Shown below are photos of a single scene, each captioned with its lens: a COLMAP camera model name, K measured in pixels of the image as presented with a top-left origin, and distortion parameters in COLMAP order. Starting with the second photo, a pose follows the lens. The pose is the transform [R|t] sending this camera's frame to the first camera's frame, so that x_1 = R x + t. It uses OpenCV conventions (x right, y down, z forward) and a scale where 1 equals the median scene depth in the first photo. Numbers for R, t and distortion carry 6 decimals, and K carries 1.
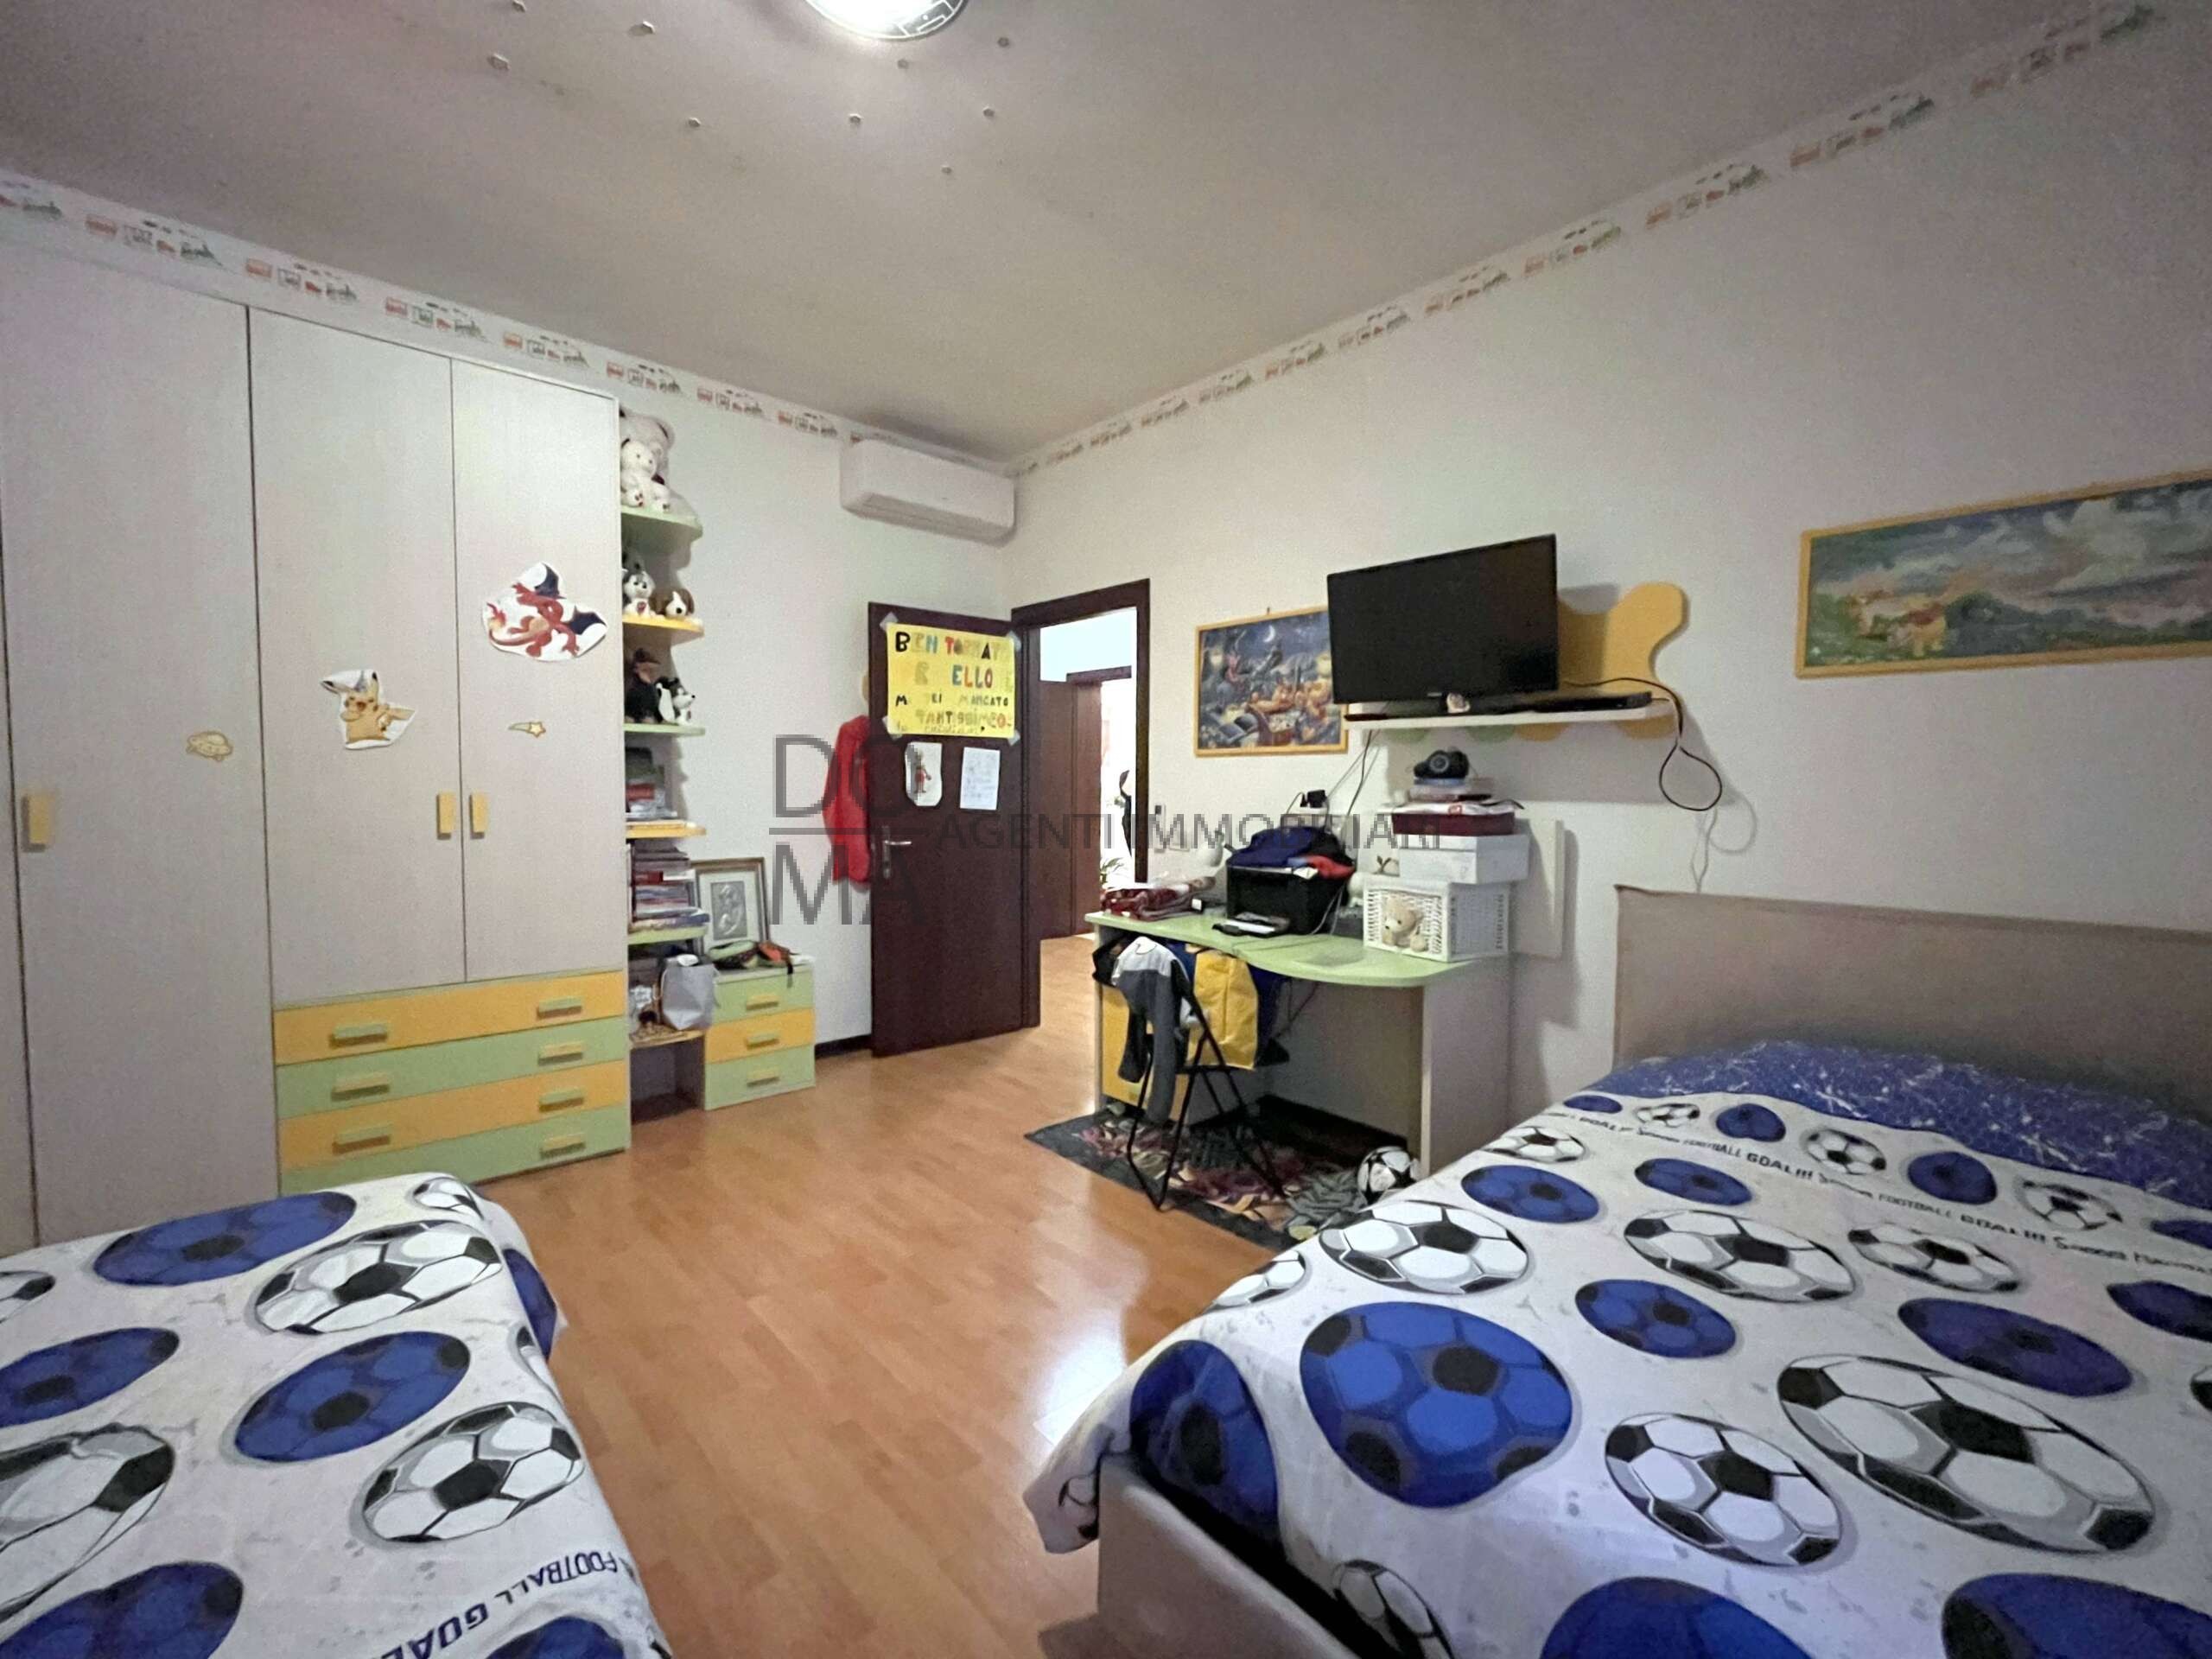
lens RADIAL K [[906.1, 0, 1118.3], [0, 906.1, 822.4], [0, 0, 1]] dist [-0.001007, -0.000665]
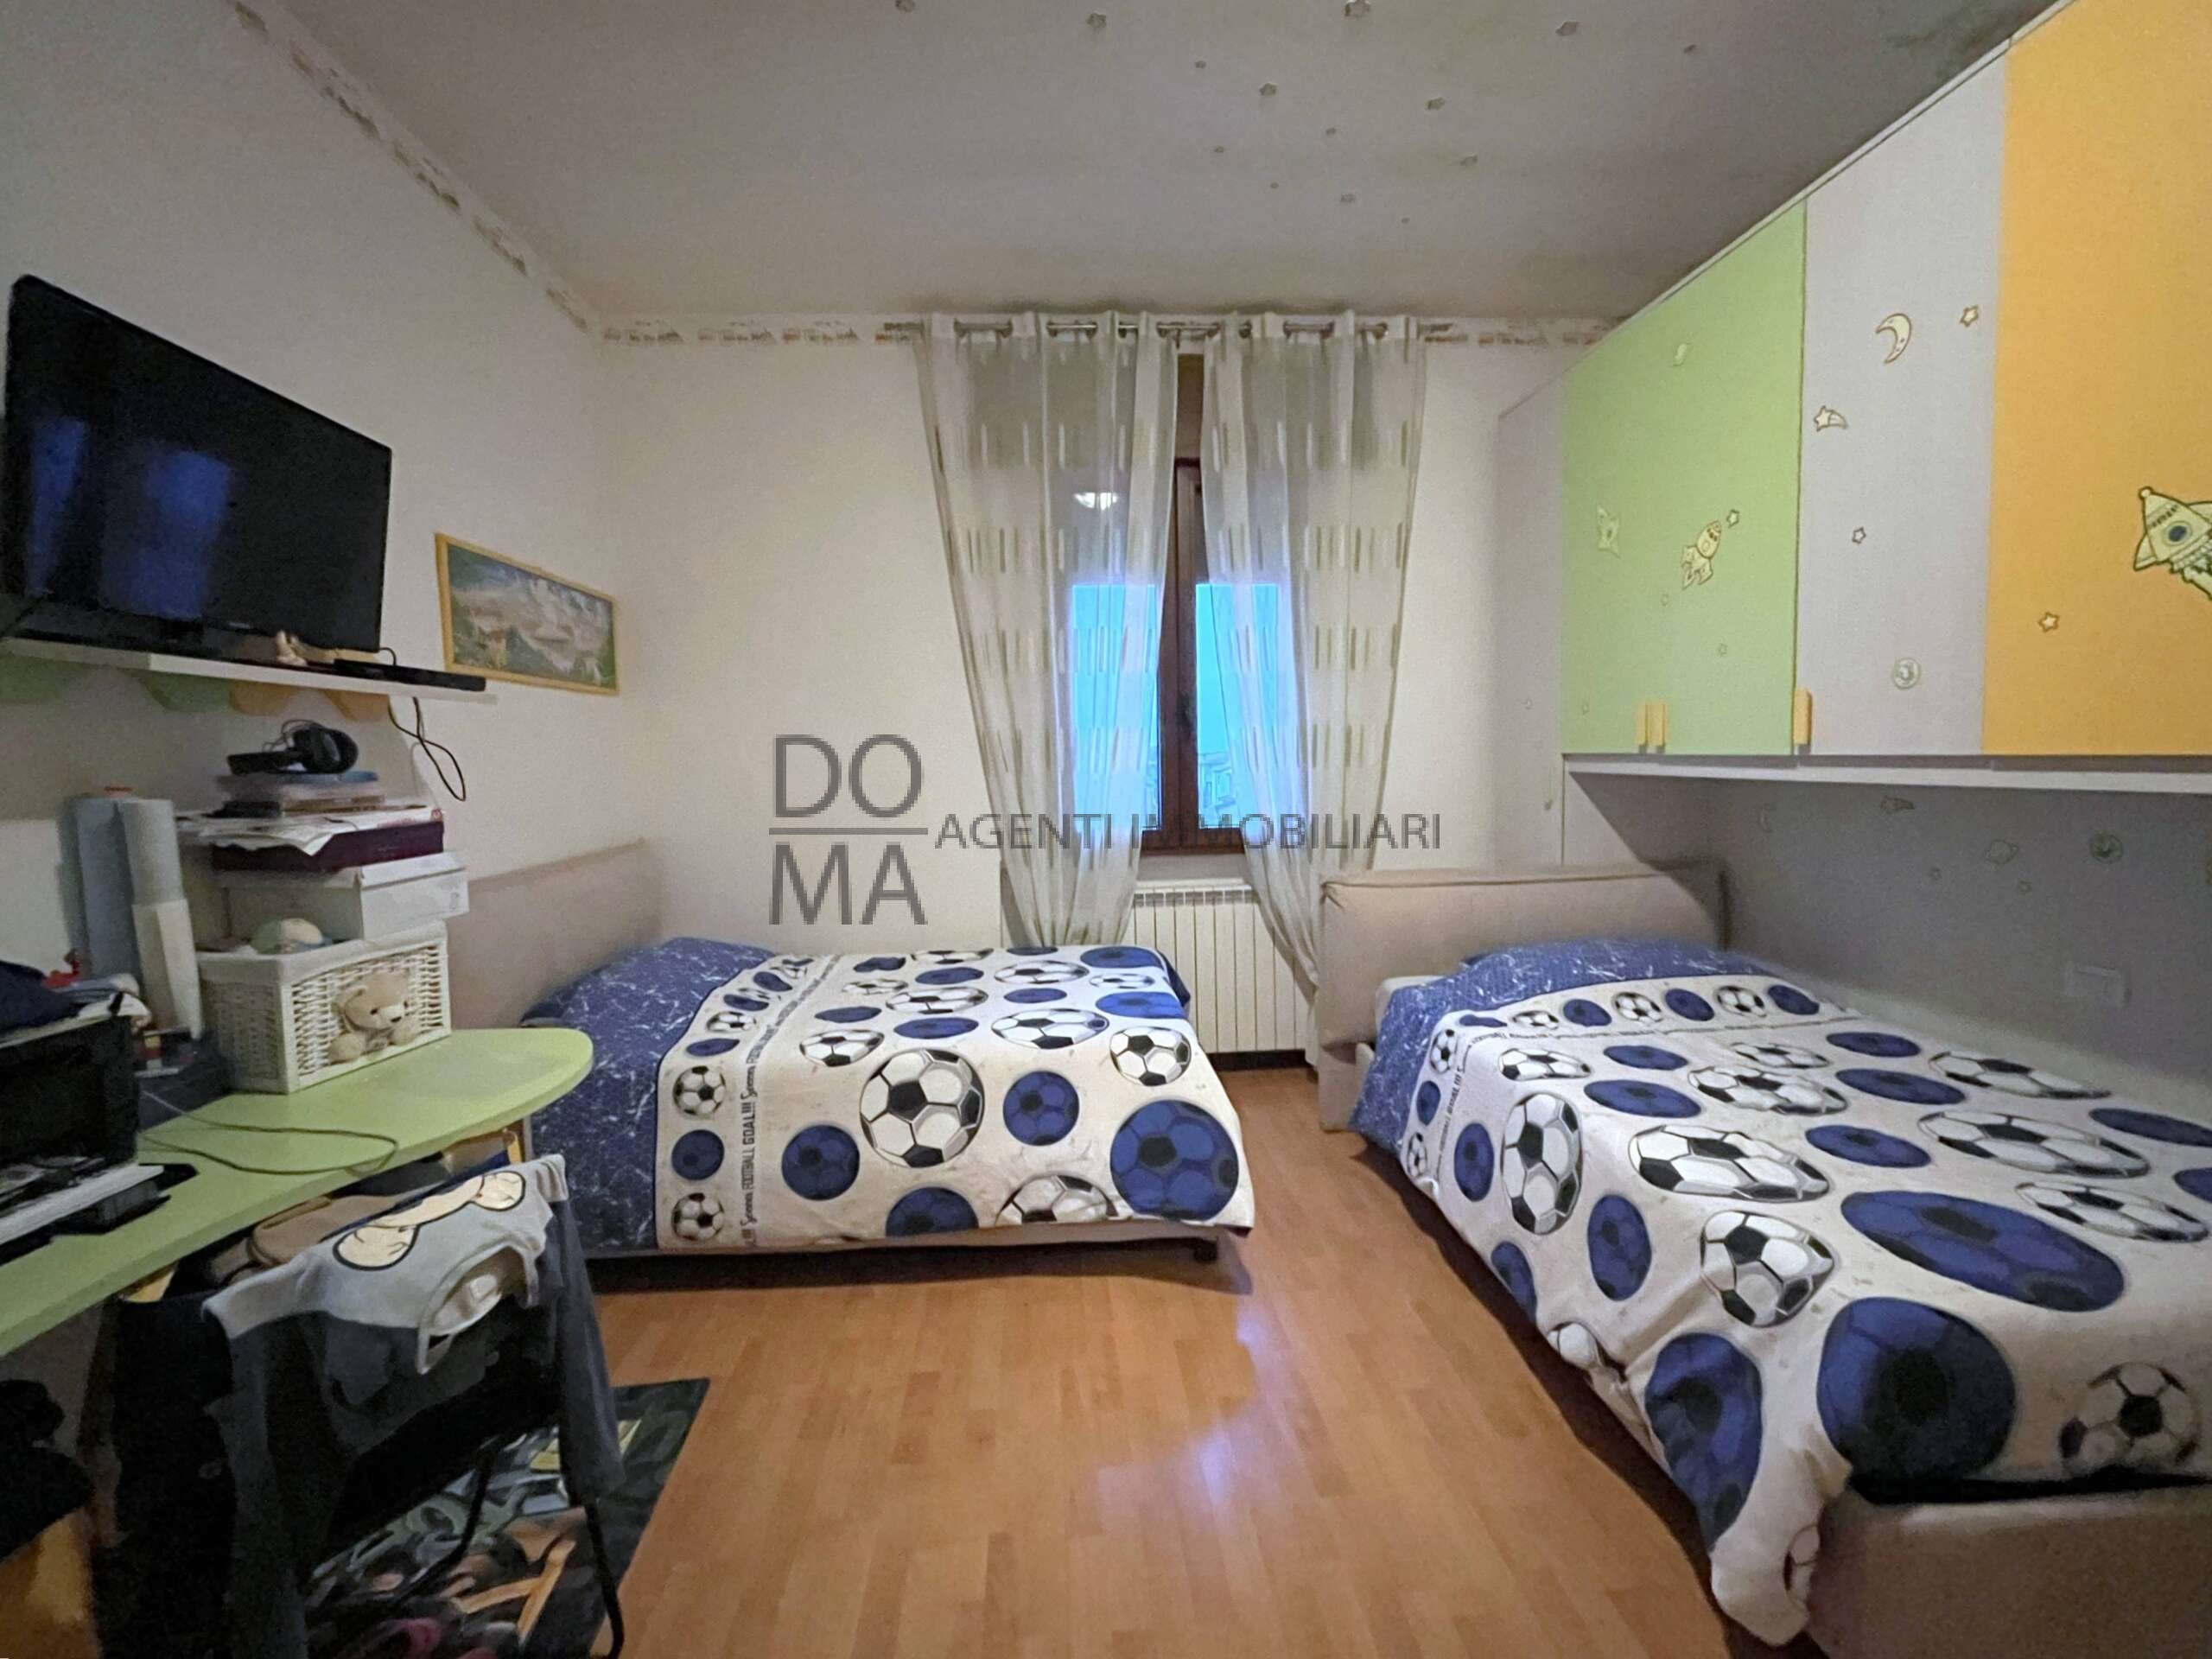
lens RADIAL K [[906.1, 0, 1112.3], [0, 906.1, 828.9], [0, 0, 1]] dist [-0.001007, -0.000665]
pose [[-0.769059, -0.045845, 0.637531, -0.601822], [0.040583, 0.991910, 0.120283, -0.085486], [-0.637888, 0.118377, -0.760977, 1.540009]]
